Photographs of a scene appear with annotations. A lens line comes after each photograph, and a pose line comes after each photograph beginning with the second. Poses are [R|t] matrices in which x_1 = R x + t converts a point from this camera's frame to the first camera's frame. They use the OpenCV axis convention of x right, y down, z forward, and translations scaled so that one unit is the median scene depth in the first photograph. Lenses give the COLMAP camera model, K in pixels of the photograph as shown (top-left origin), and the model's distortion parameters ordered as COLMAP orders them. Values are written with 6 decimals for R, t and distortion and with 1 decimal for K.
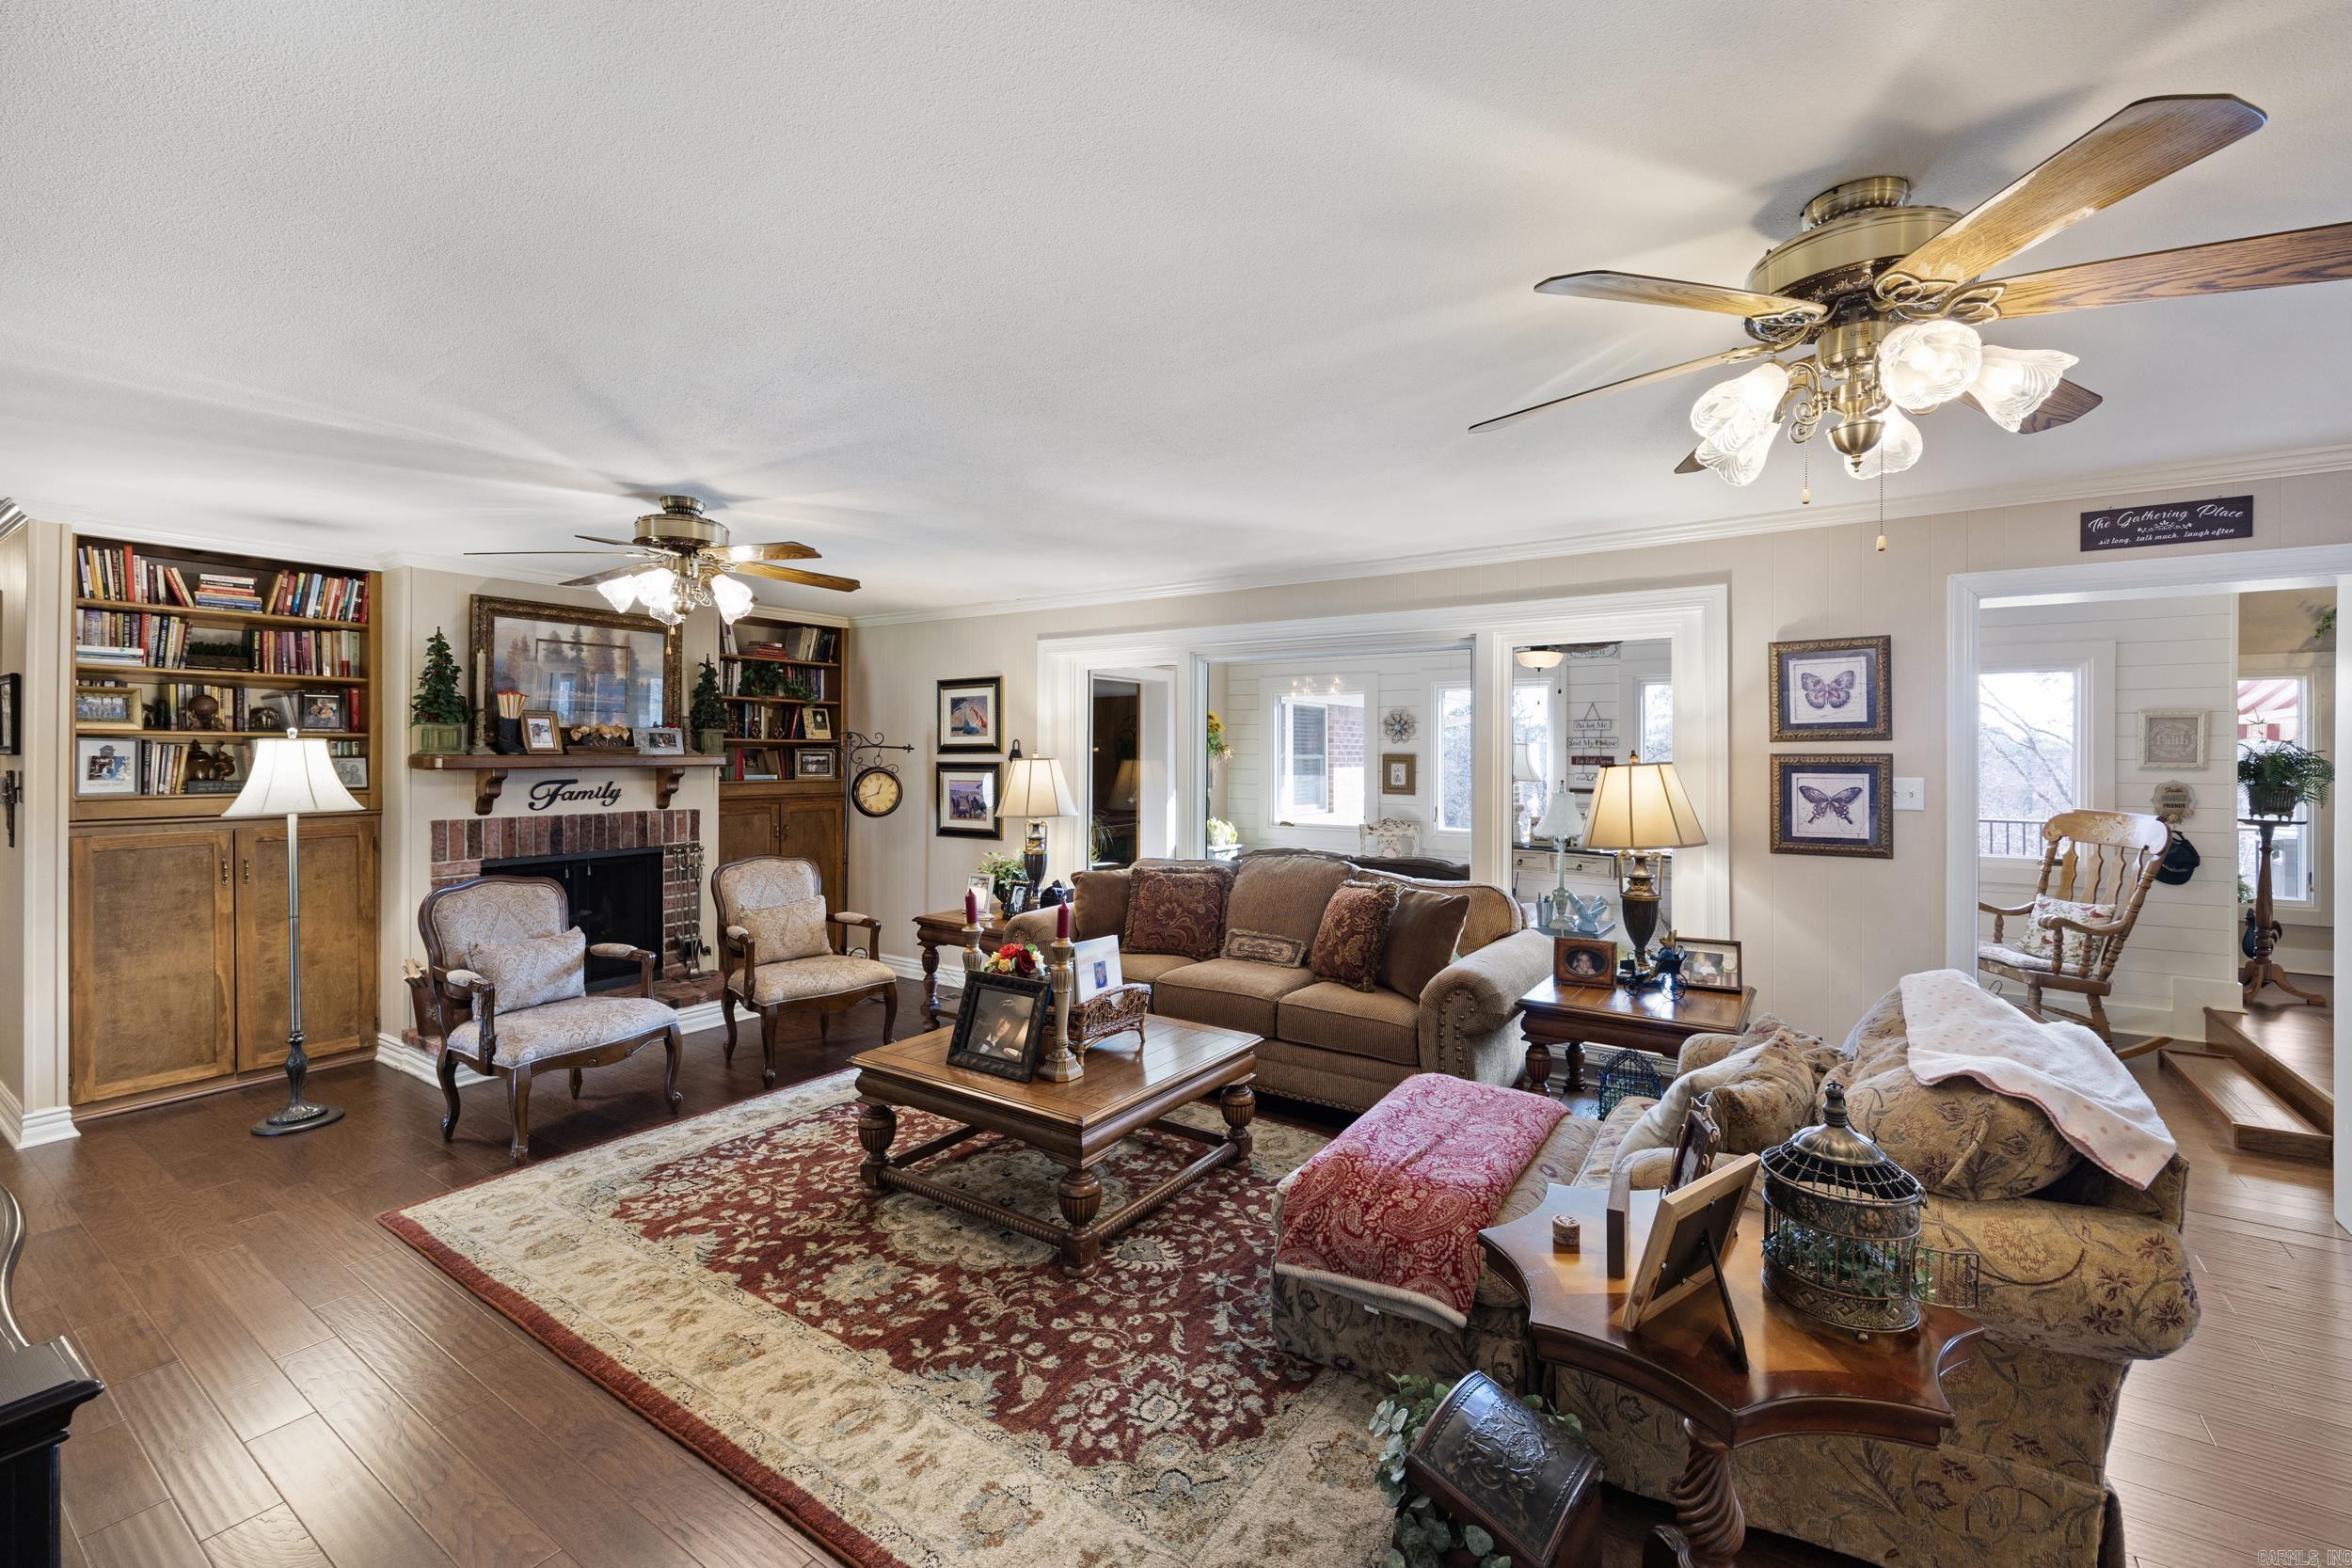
lens RADIAL K [[951.4, 0, 1212.2], [0, 951.4, 793.0], [0, 0, 1]] dist [-0.003779, 0.000358]
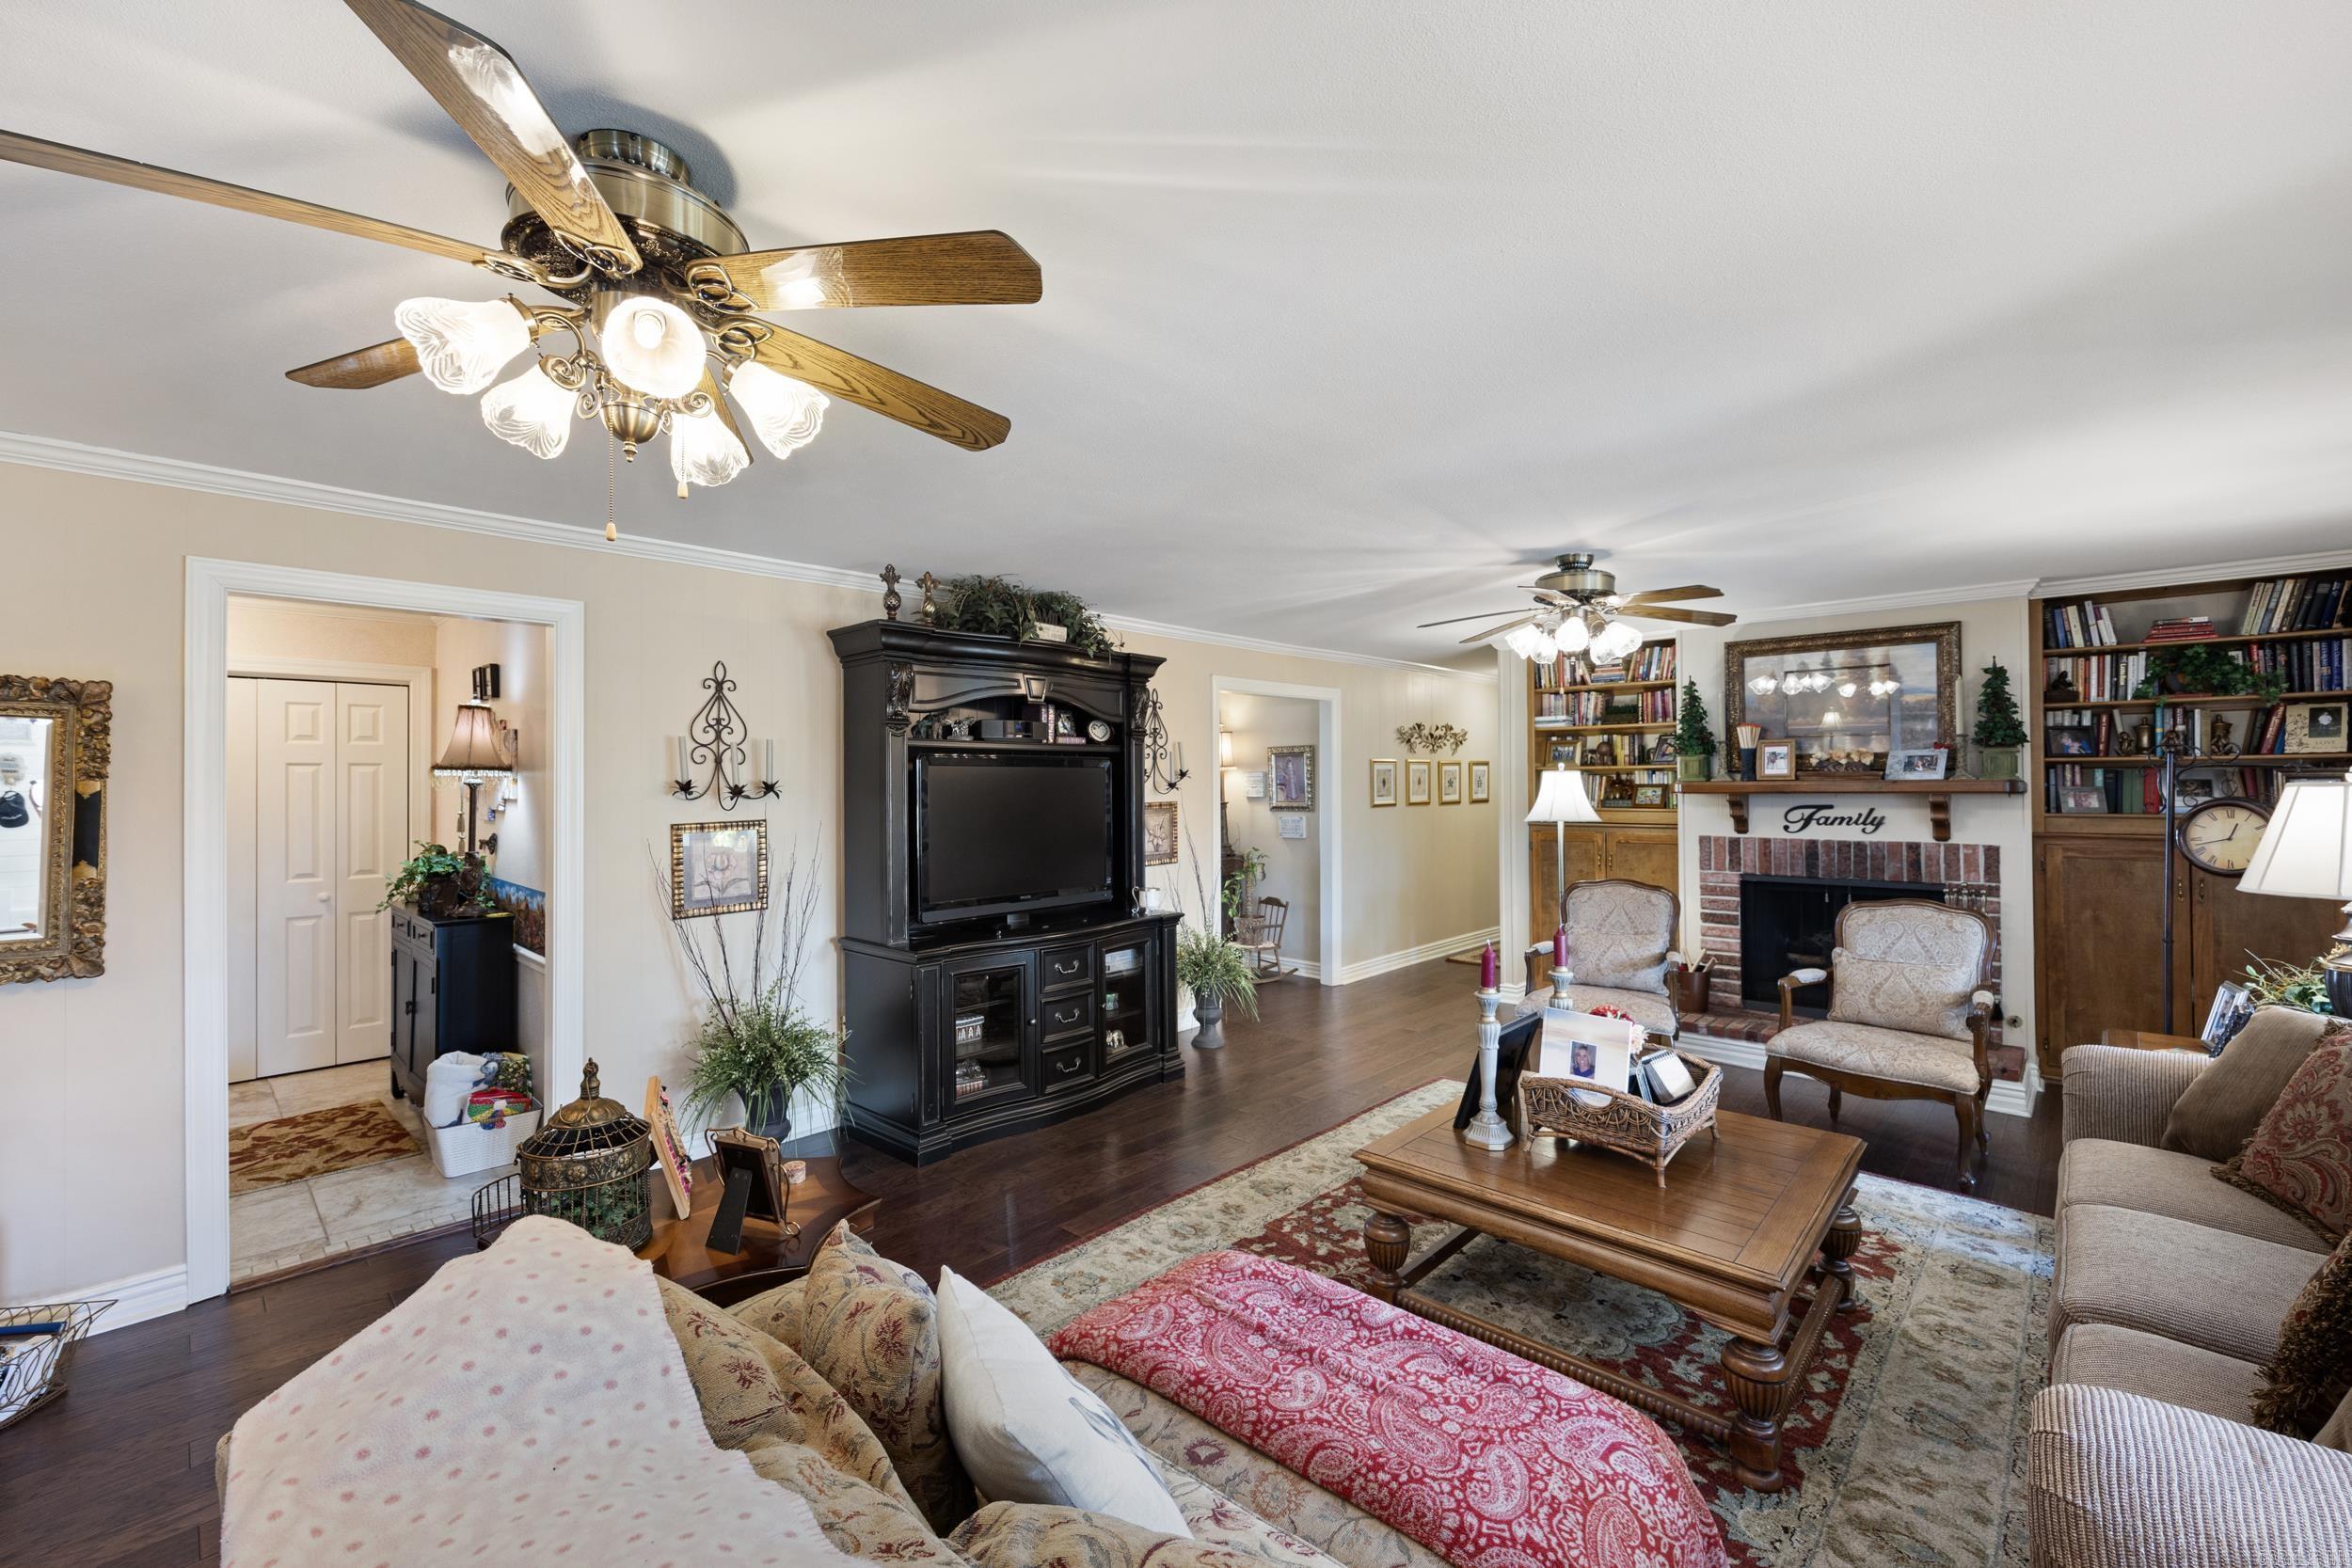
lens RADIAL K [[951.4, 0, 1172.0], [0, 951.4, 787.0], [0, 0, 1]] dist [-0.003779, 0.000358]
pose [[-0.169169, -0.001208, -0.985586, 0.451933], [-0.037097, 0.999298, 0.005143, -0.013002], [0.984889, 0.037433, -0.169095, 0.505880]]
